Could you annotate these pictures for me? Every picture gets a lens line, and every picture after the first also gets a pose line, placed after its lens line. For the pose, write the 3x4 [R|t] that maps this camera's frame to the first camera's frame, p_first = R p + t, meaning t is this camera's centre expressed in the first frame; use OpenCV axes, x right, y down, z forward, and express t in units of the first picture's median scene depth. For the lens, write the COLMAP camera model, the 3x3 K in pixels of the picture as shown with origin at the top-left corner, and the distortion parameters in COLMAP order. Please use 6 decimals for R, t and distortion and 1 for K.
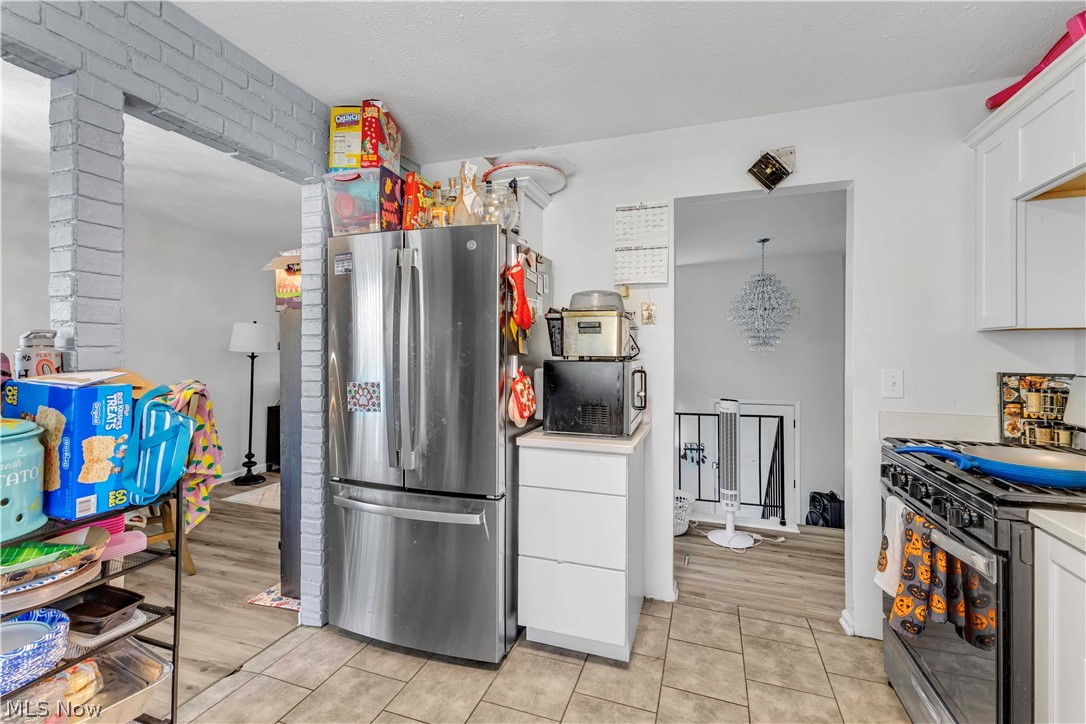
lens RADIAL K [[465.8, 0, 543.0], [0, 465.8, 362.0], [0, 0, 1]] dist [-0.000707, -0.000324]
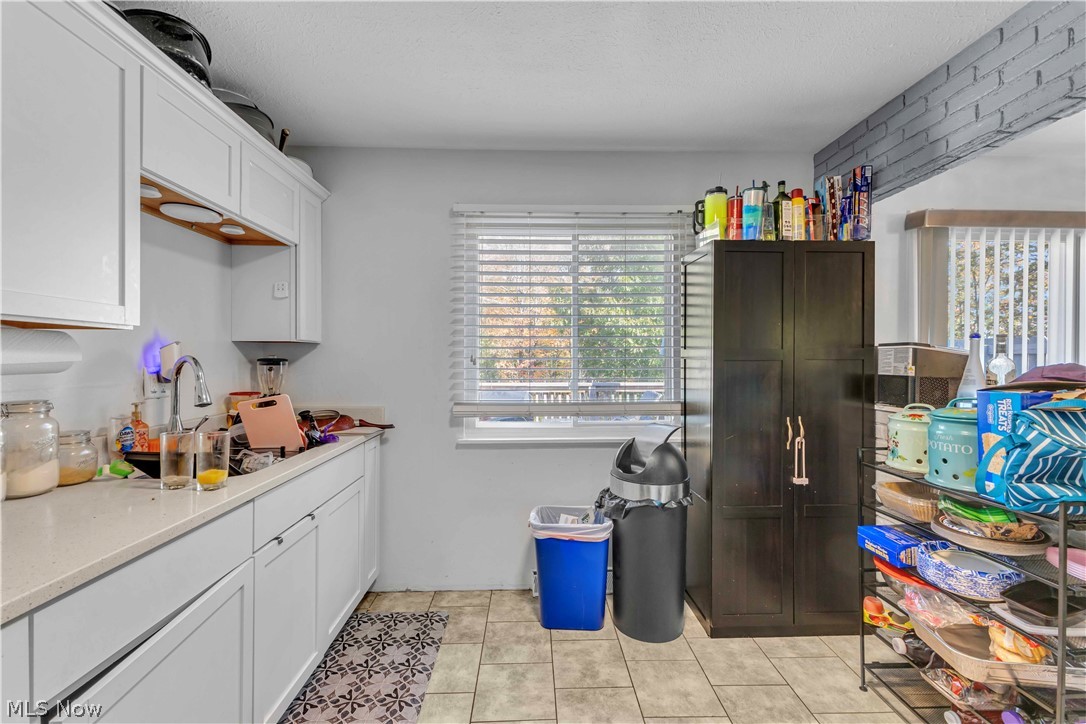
lens RADIAL K [[465.8, 0, 543.0], [0, 465.8, 362.0], [0, 0, 1]] dist [-0.000707, -0.000324]
pose [[-0.928582, 0.000354, -0.371127, 0.313938], [-0.013845, 0.999270, 0.035594, -0.027538], [0.370869, 0.038190, -0.927900, 0.989795]]
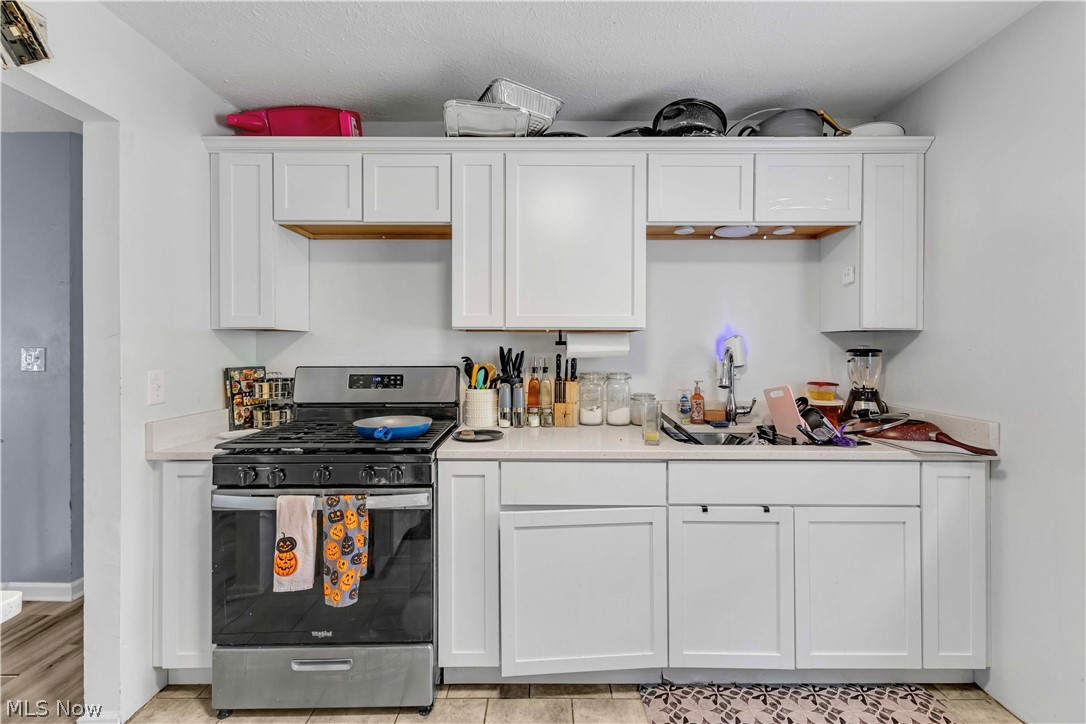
lens RADIAL K [[473.0, 0, 544.7], [0, 473.0, 348.3], [0, 0, 1]] dist [0.000890, 0.000111]
pose [[-0.343336, -0.005491, 0.939196, -0.320859], [0.024708, 0.999584, 0.014876, -0.021555], [-0.938887, 0.028314, -0.343058, 0.694029]]
